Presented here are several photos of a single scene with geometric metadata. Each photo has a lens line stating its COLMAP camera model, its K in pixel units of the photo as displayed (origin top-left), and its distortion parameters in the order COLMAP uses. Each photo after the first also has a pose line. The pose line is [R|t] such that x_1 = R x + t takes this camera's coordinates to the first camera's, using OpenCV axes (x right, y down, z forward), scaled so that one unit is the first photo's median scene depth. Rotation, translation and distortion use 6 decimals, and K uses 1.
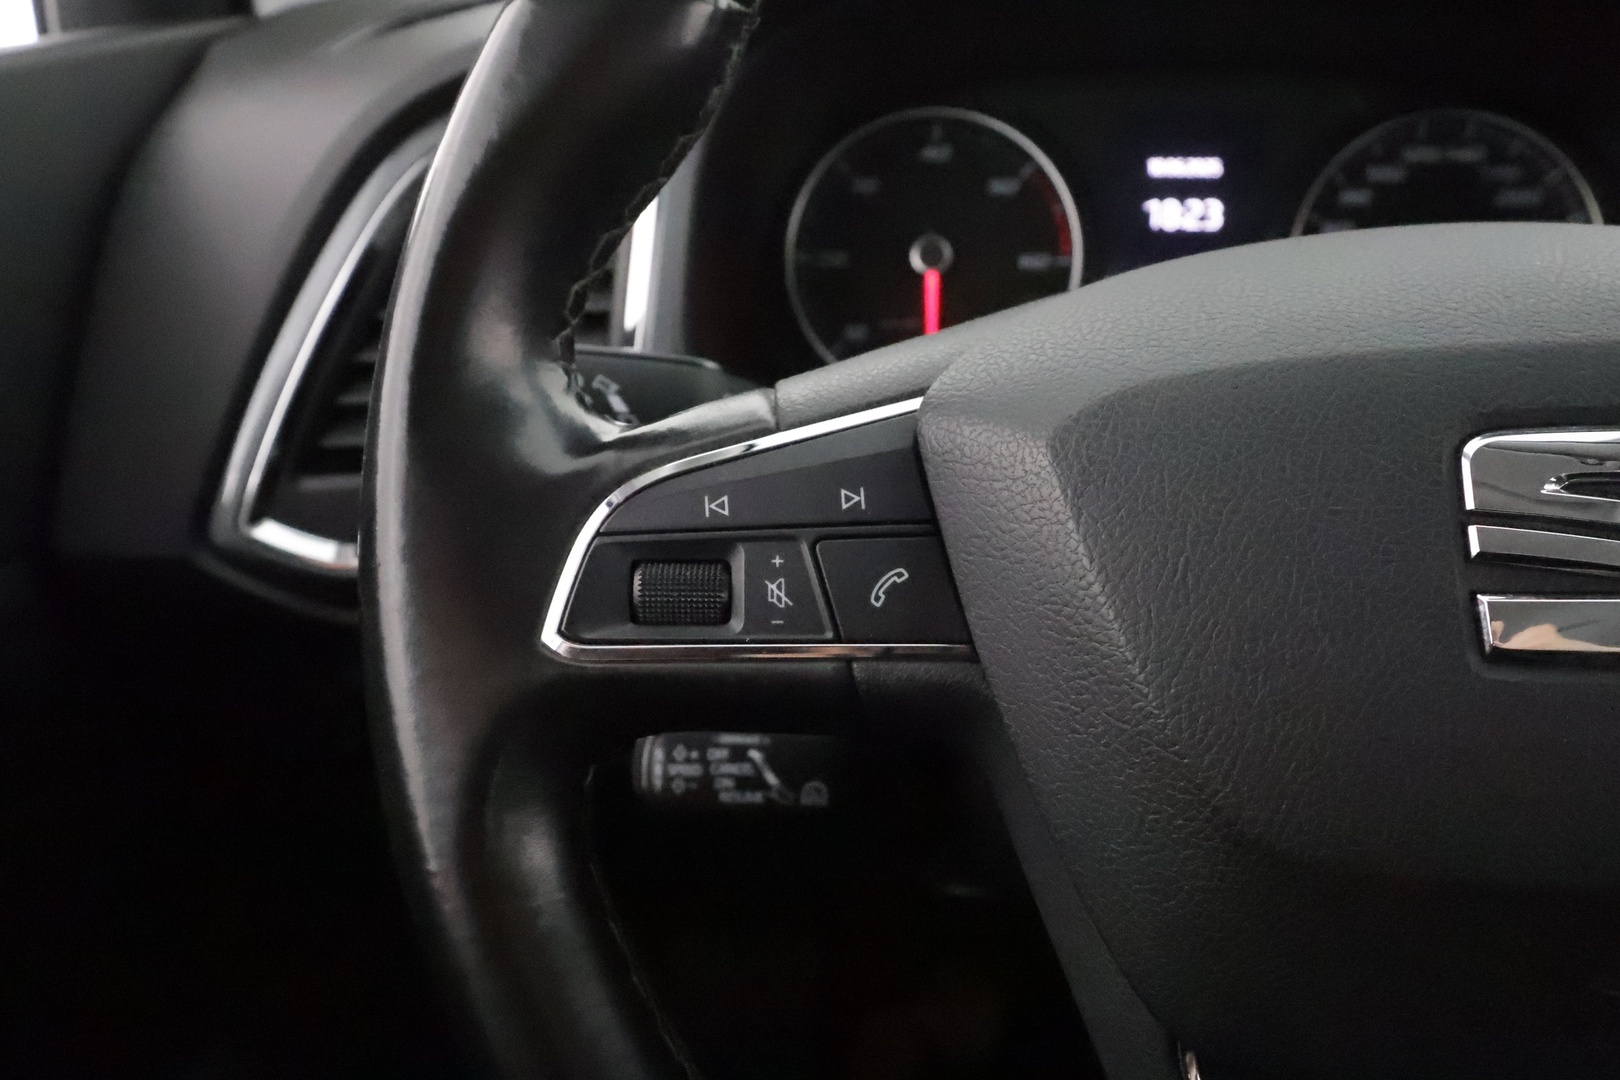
lens RADIAL K [[1282.2, 0, 810.0], [0, 1282.2, 540.0], [0, 0, 1]] dist [-0.001167, 0.007133]
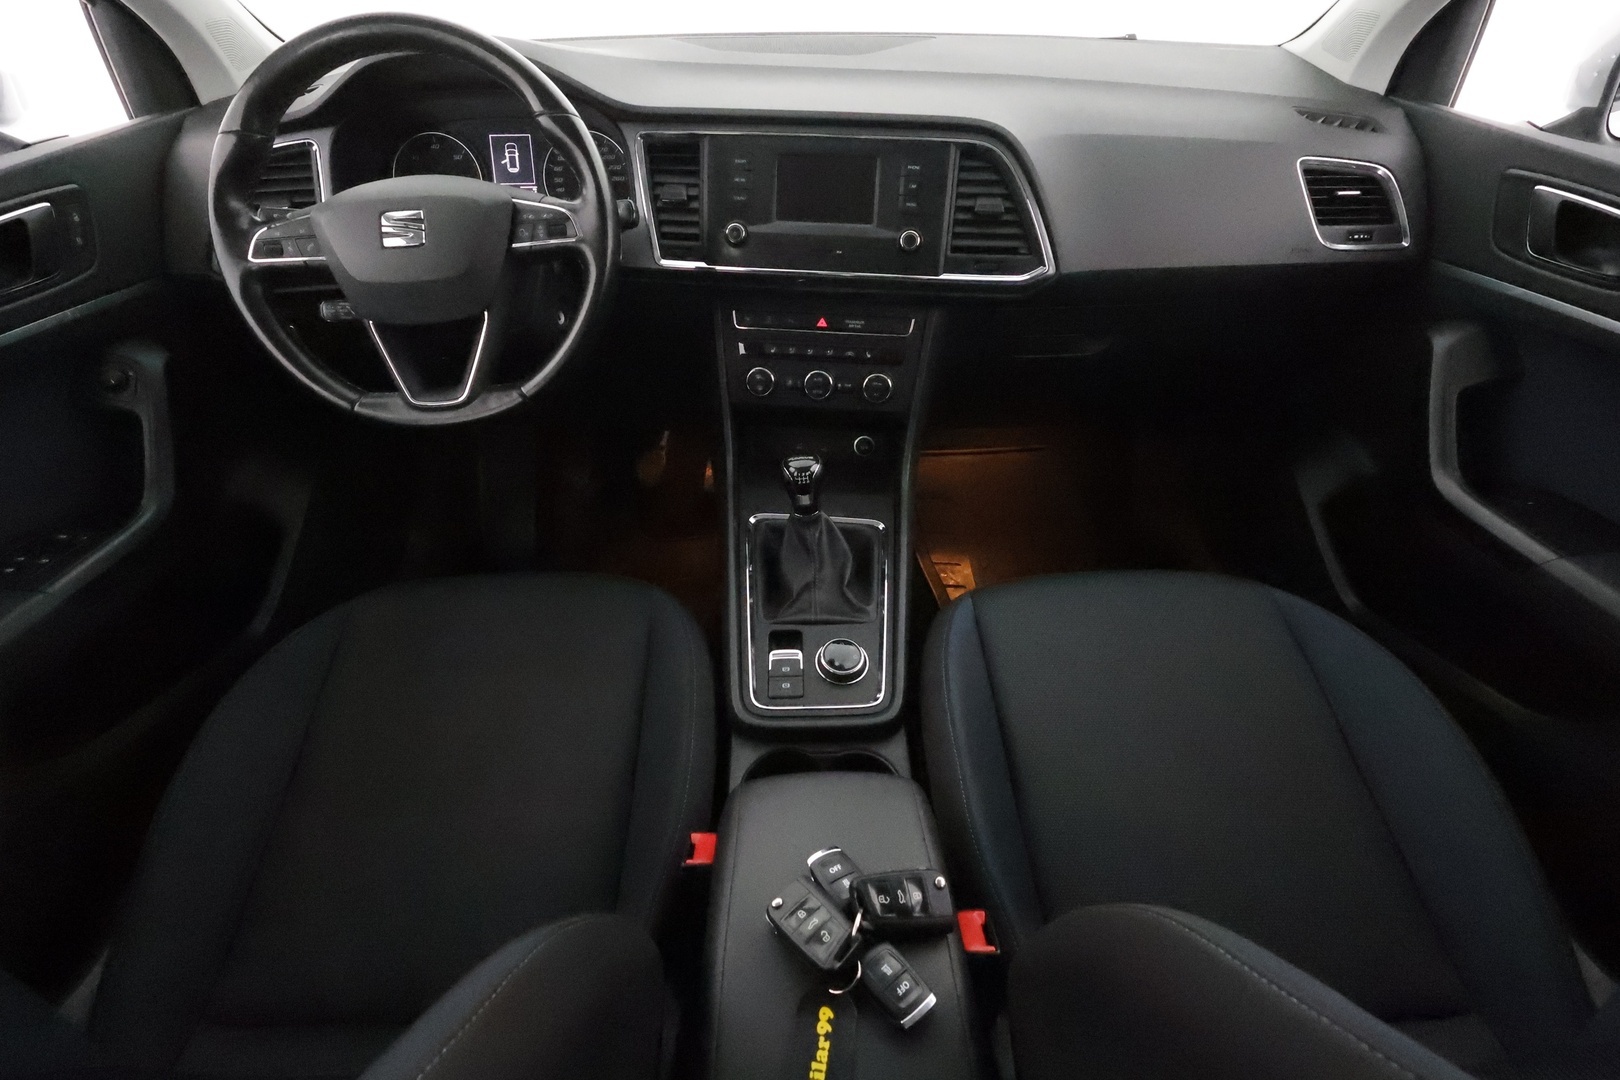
lens RADIAL K [[752.0, 0, 810.0], [0, 752.0, 540.0], [0, 0, 1]] dist [-0.000823, 0.000282]
pose [[0.992849, -0.074801, 0.093035, 0.817785], [0.050727, 0.969839, 0.238408, 0.270949], [-0.108062, -0.231984, 0.966699, -1.227390]]
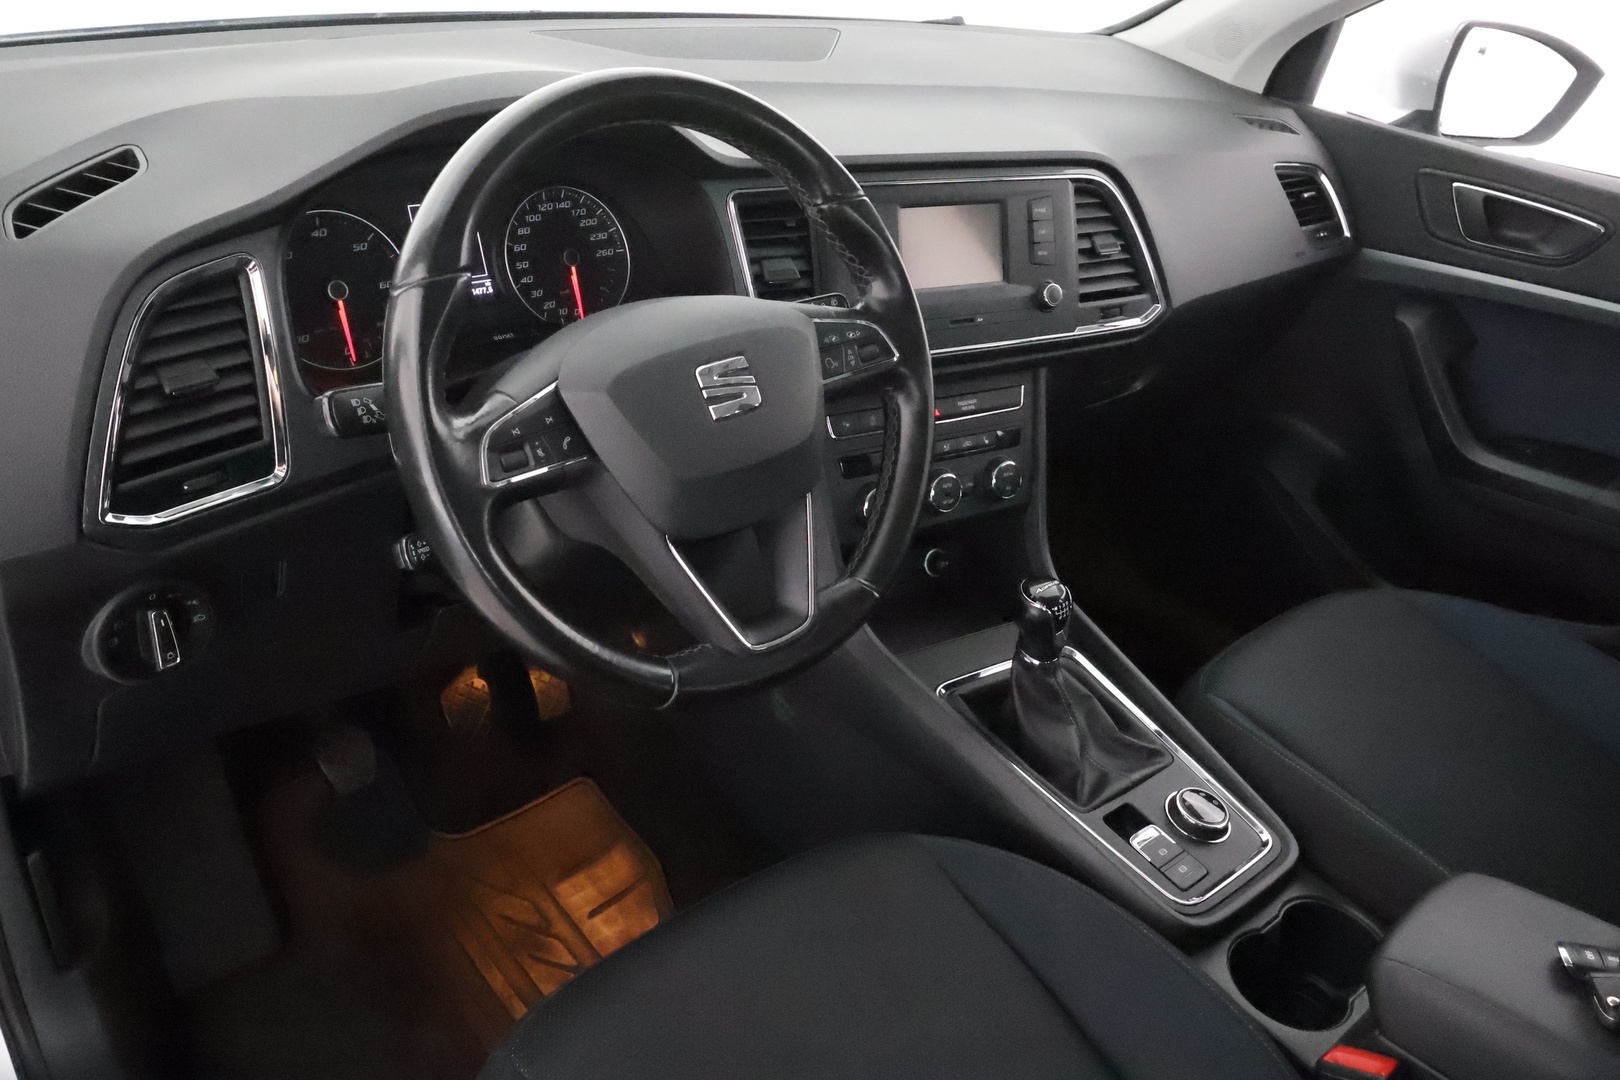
lens RADIAL K [[1282.2, 0, 810.0], [0, 1282.2, 540.0], [0, 0, 1]] dist [-0.001167, 0.007133]
pose [[0.684192, -0.289535, 0.669366, -0.789623], [0.204992, 0.957164, 0.204489, -0.119599], [-0.699900, -0.002695, 0.714236, -0.802930]]
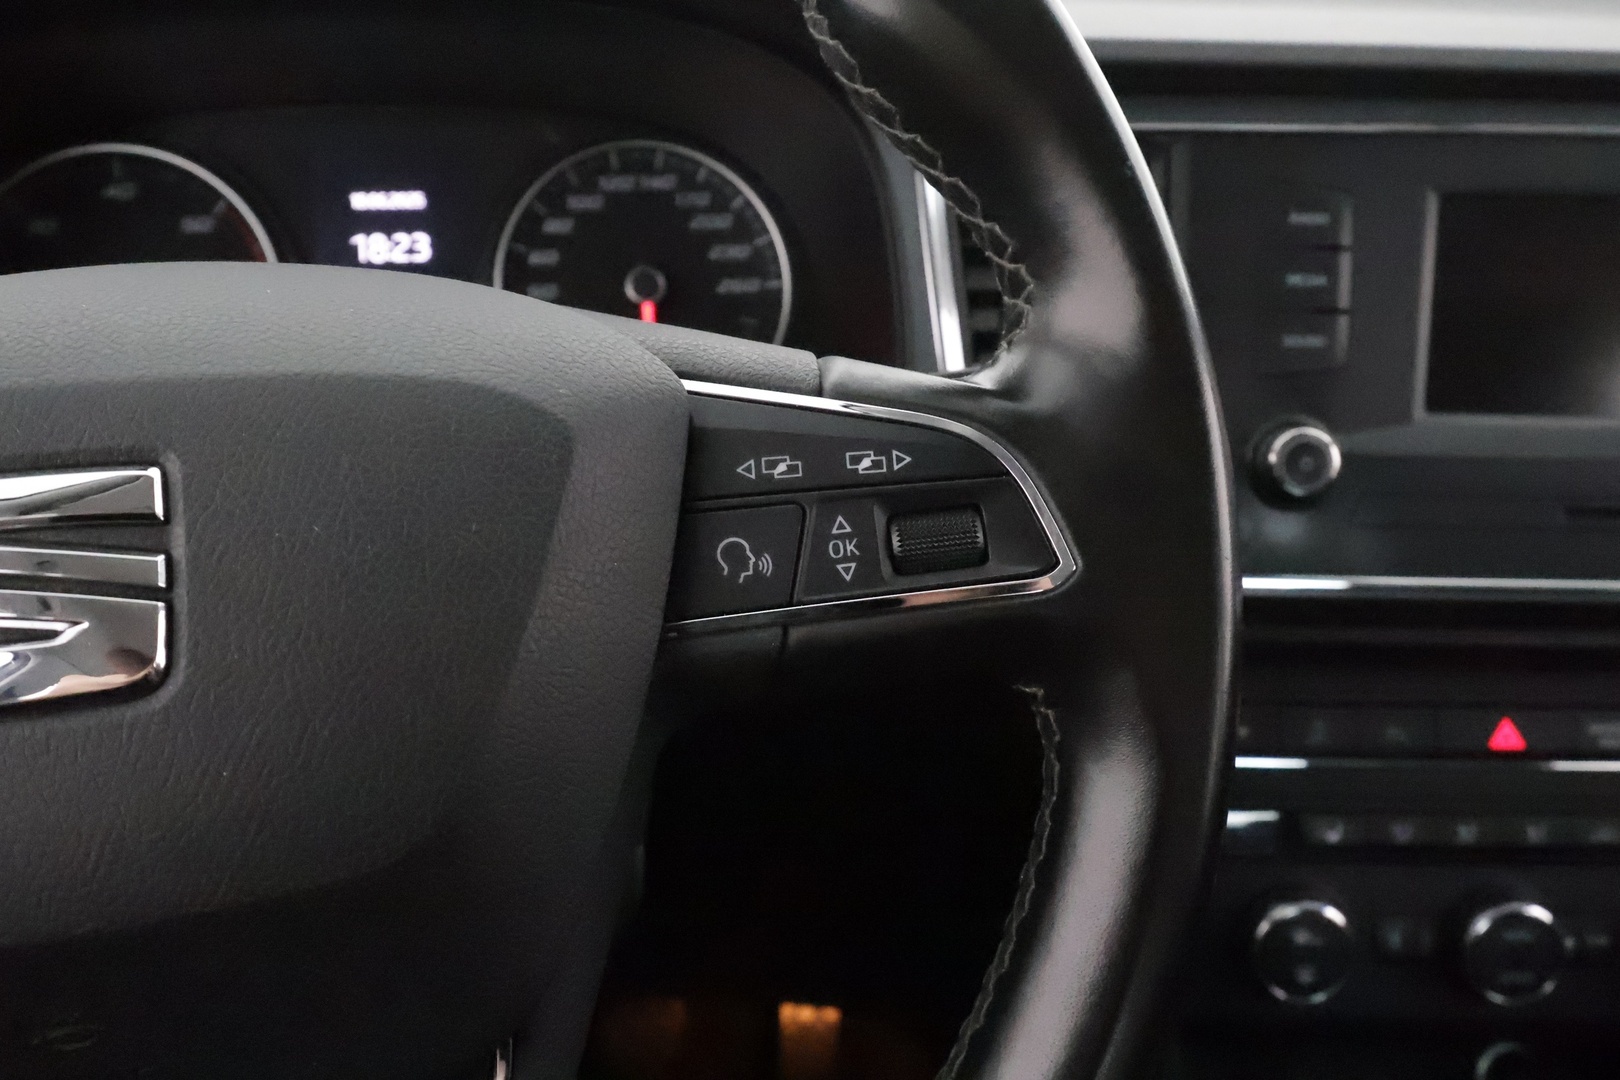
lens RADIAL K [[1282.2, 0, 810.0], [0, 1282.2, 540.0], [0, 0, 1]] dist [-0.001167, 0.007133]
pose [[0.968965, -0.084947, 0.232145, 0.362797], [0.089441, 0.995953, -0.008883, 0.009953], [-0.230450, 0.029371, 0.972641, -0.036880]]
